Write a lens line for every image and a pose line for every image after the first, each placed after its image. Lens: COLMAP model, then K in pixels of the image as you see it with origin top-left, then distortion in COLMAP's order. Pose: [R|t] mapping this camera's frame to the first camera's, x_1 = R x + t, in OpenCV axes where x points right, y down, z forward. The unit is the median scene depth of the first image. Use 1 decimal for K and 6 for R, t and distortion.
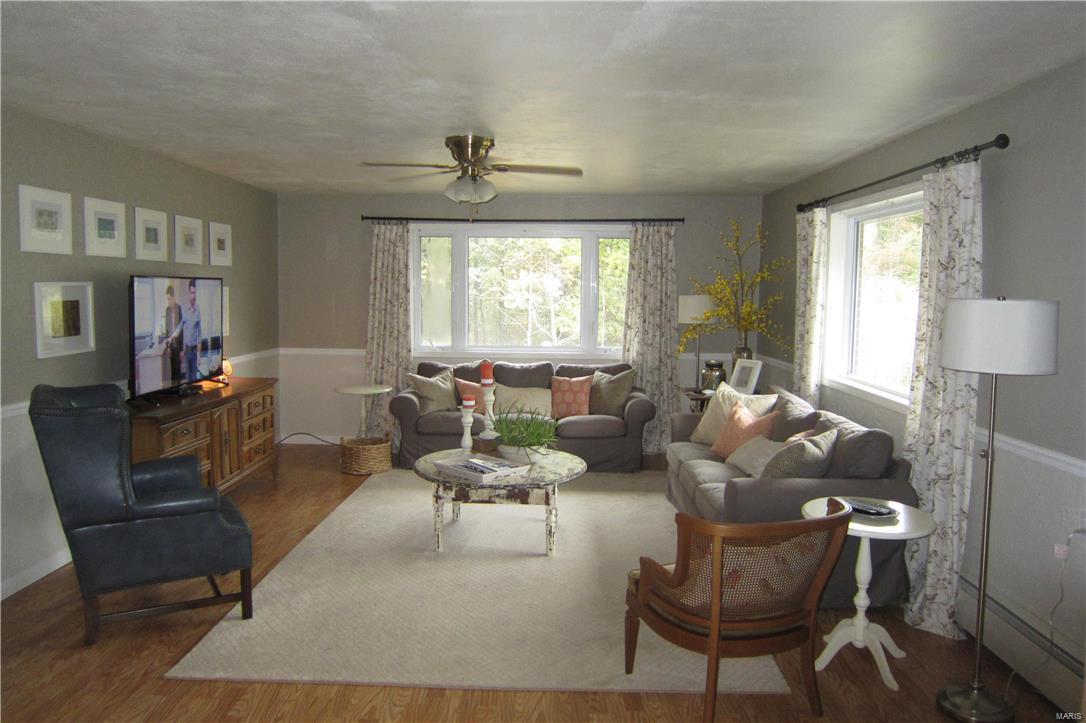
lens RADIAL K [[785.9, 0, 543.0], [0, 785.9, 361.5], [0, 0, 1]] dist [-0.028008, 0.003693]
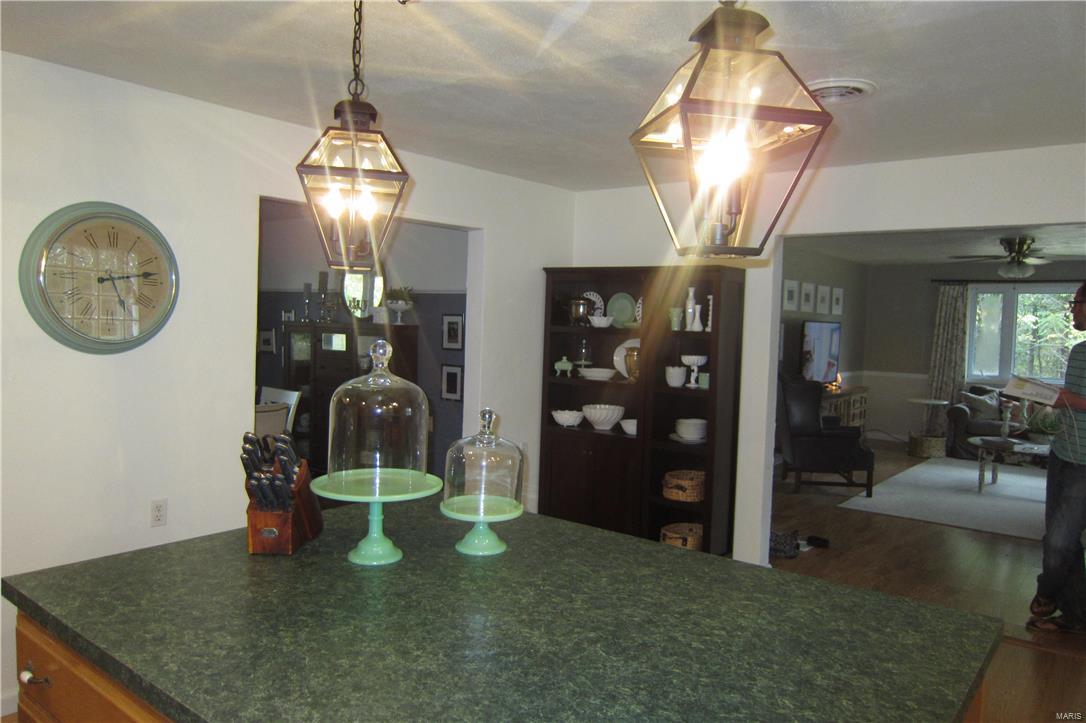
lens RADIAL K [[785.9, 0, 543.0], [0, 785.9, 361.5], [0, 0, 1]] dist [-0.028008, 0.003693]
pose [[0.795038, 0.042398, -0.605076, 0.070581], [-0.074856, 0.996787, -0.028511, 0.054850], [0.601923, 0.067961, 0.795657, -0.540950]]
